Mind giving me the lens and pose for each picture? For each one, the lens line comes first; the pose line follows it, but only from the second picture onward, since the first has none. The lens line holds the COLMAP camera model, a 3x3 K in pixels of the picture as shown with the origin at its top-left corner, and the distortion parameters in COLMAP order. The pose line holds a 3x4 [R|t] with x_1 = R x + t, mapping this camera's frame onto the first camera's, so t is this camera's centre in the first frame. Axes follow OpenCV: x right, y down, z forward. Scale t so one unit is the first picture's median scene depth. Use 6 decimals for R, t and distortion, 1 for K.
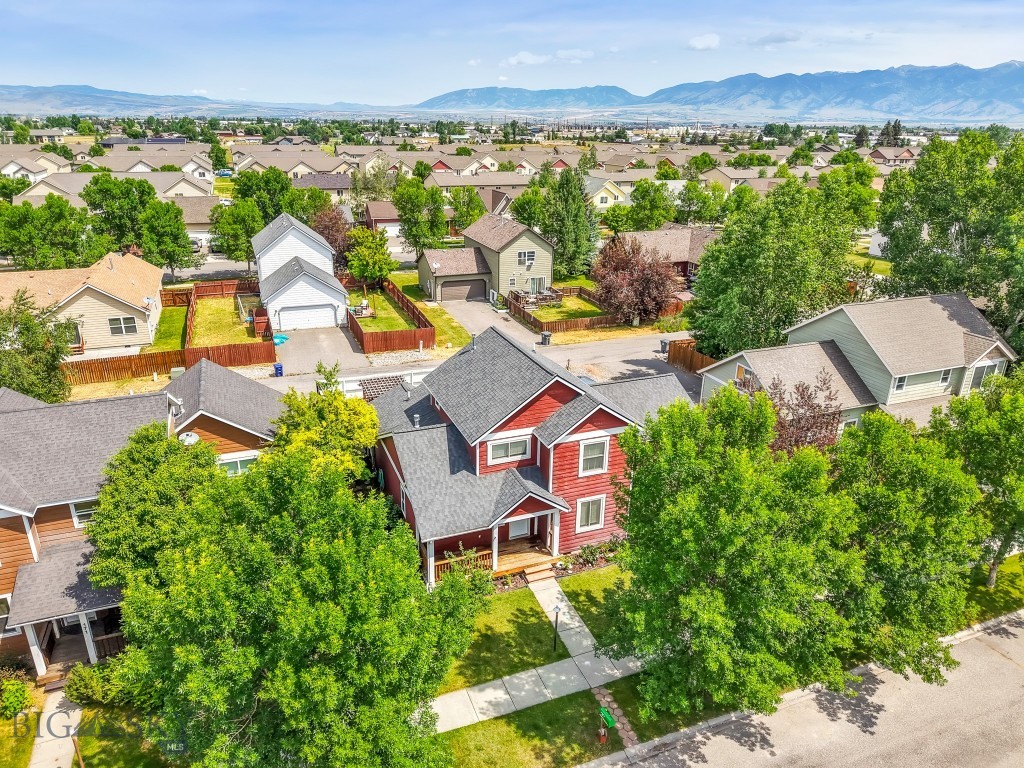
lens RADIAL K [[688.3, 0, 512.0], [0, 688.3, 384.0], [0, 0, 1]] dist [0.041228, -0.044879]
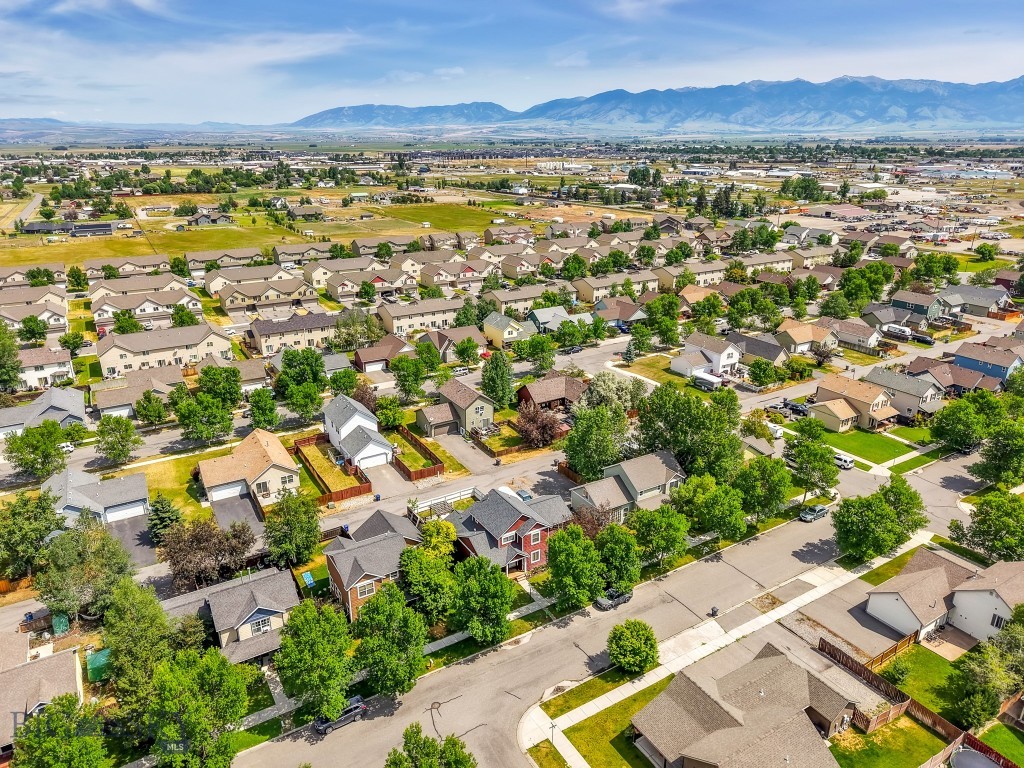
lens RADIAL K [[688.3, 0, 512.0], [0, 688.3, 384.0], [0, 0, 1]] dist [0.041228, -0.044879]
pose [[0.986524, -0.073584, 0.146138, -0.283897], [0.076196, 0.997016, -0.012351, -0.405311], [-0.144793, 0.023320, 0.989187, -1.506133]]
